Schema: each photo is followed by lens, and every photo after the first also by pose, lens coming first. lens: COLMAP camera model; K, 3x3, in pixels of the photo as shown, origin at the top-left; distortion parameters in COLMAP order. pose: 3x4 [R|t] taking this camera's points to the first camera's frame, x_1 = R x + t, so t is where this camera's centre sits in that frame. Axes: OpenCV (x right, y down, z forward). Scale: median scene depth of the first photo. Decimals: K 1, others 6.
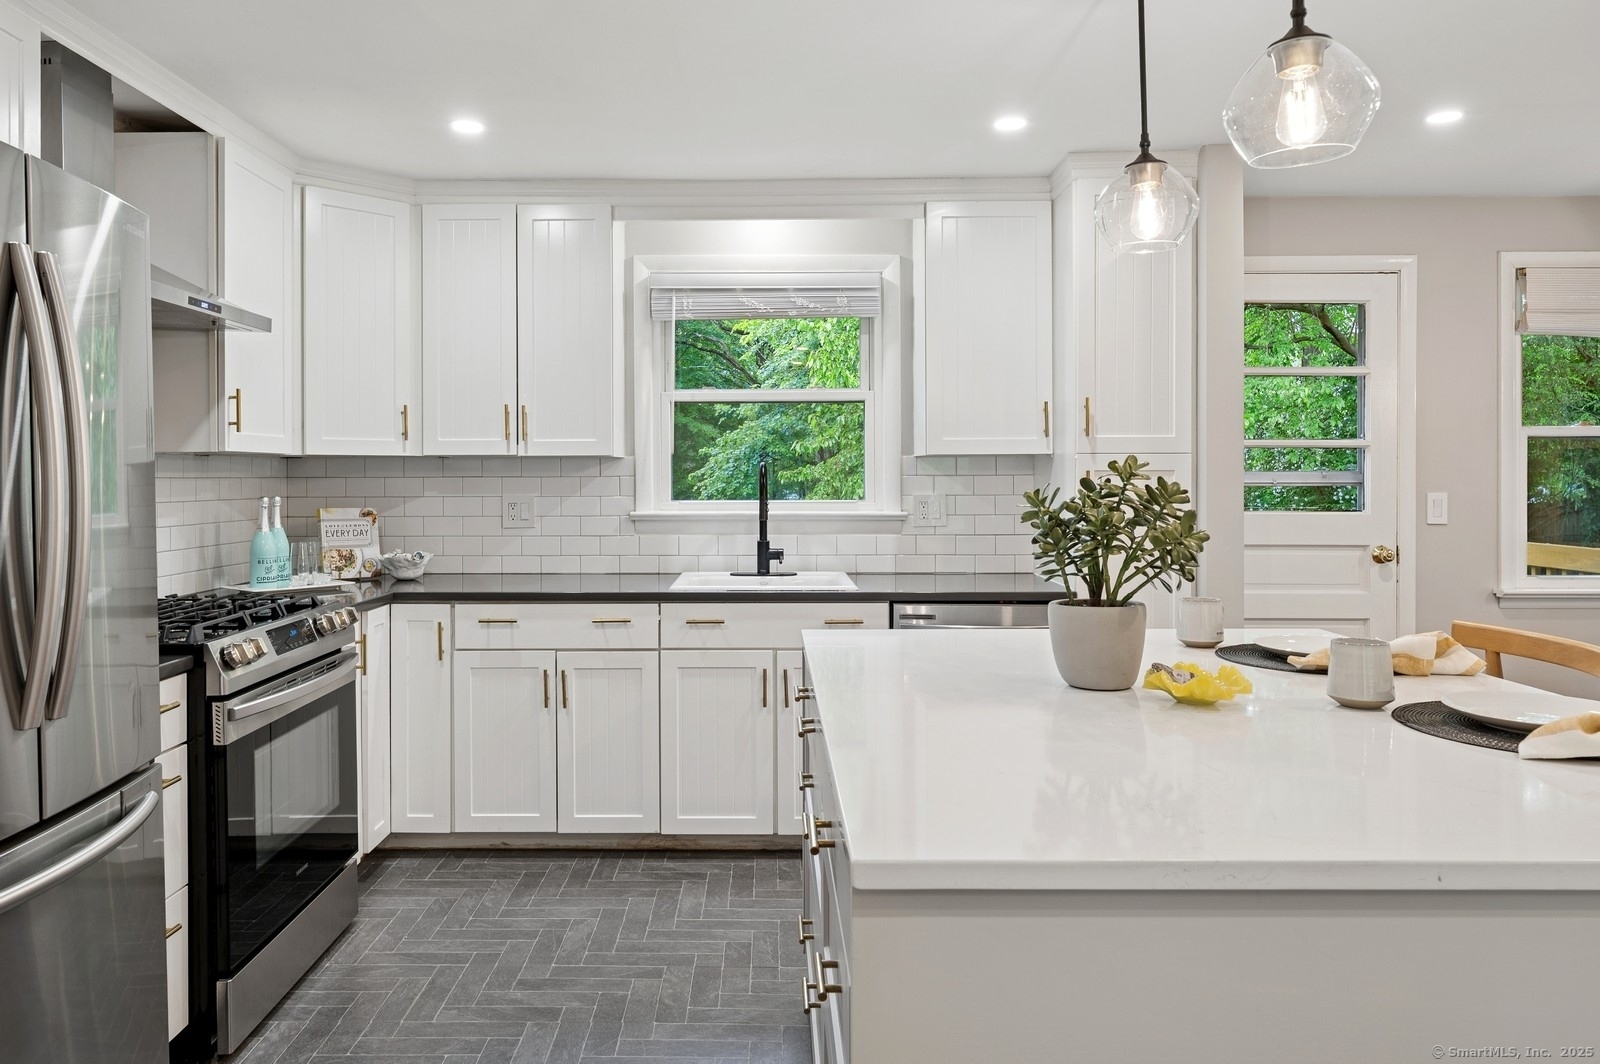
lens RADIAL K [[1083.7, 0, 744.0], [0, 1083.7, 479.4], [0, 0, 1]] dist [-0.002181, -0.000283]
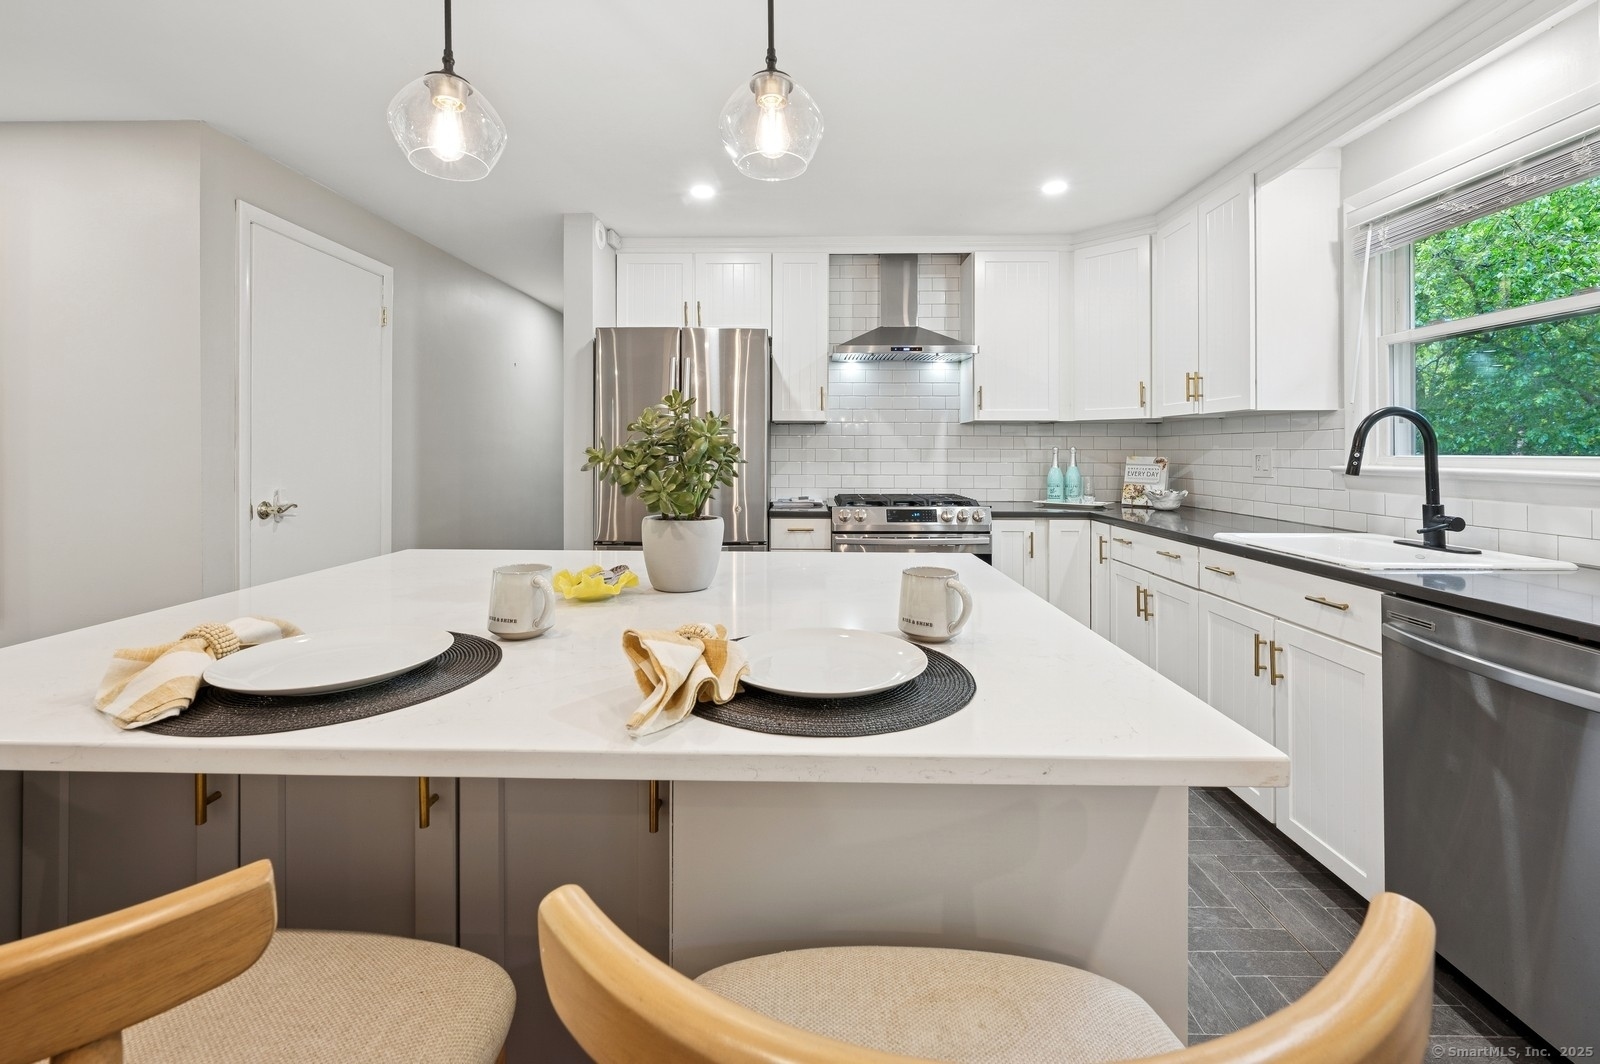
lens RADIAL K [[662.7, 0, 800.2], [0, 662.7, 450.0], [0, 0, 1]] dist [-0.000556, -0.000135]
pose [[0.007549, 0.003067, -0.999967, 0.578761], [-0.005302, 0.999981, 0.003027, 0.020189], [0.999957, 0.005279, 0.007565, 0.612439]]
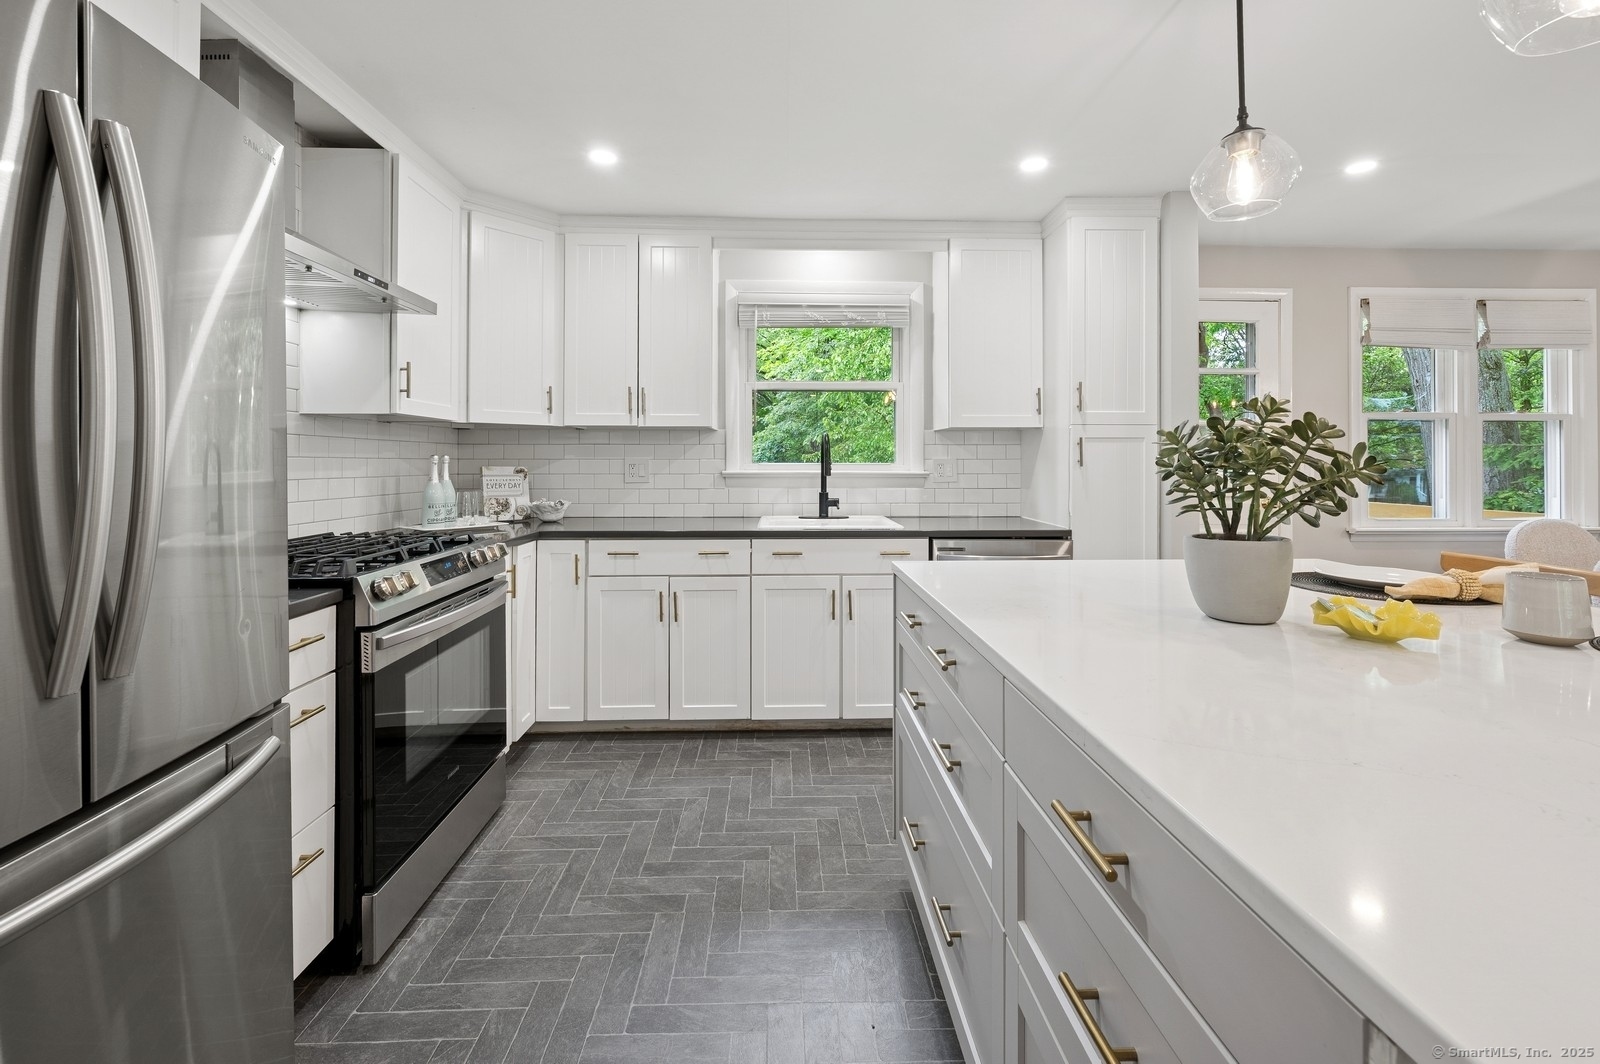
lens RADIAL K [[657.9, 0, 803.1], [0, 657.9, 458.3], [0, 0, 1]] dist [-0.000588, 0.000048]
pose [[0.998065, 0.005533, 0.061939, -0.065869], [-0.004939, 0.999940, -0.009749, 0.025930], [-0.061989, 0.009424, 0.998032, 0.219038]]
